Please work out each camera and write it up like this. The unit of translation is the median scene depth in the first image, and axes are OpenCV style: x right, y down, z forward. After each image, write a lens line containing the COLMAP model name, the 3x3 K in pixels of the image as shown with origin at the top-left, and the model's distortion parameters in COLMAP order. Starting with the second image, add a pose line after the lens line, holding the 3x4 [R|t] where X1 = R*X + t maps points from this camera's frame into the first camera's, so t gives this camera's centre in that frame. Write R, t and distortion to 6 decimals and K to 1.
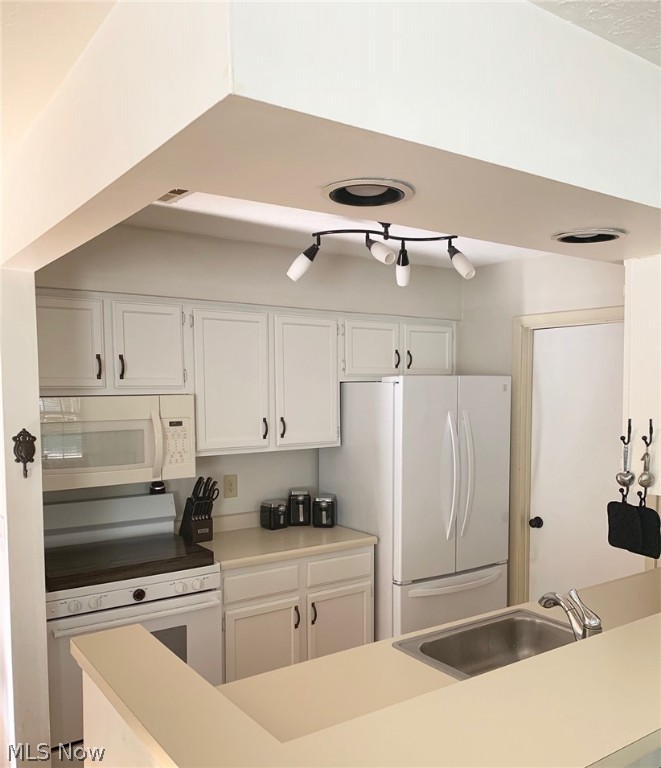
lens RADIAL K [[657.0, 0, 330.5], [0, 657.0, 384.0], [0, 0, 1]] dist [0.000341, -0.000377]
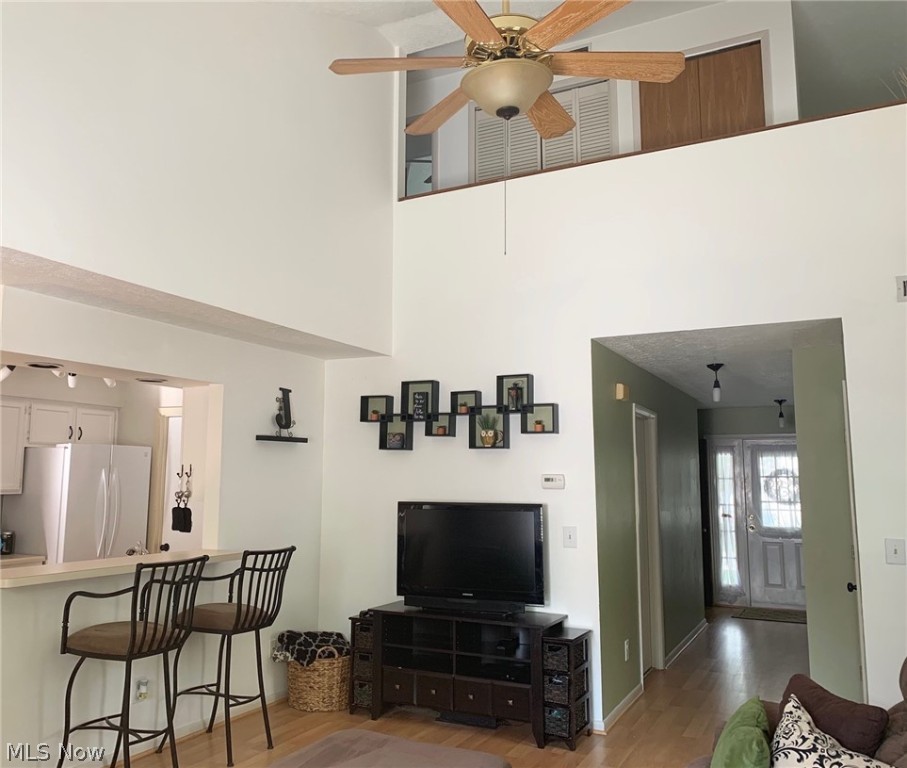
lens RADIAL K [[767.8, 0, 404.7], [0, 767.8, 379.9], [0, 0, 1]] dist [0.000485, -0.000759]
pose [[0.889381, 0.071330, 0.451568, -0.015339], [-0.016375, 0.992090, -0.124460, 0.047272], [-0.456874, 0.103298, 0.883513, -0.880831]]
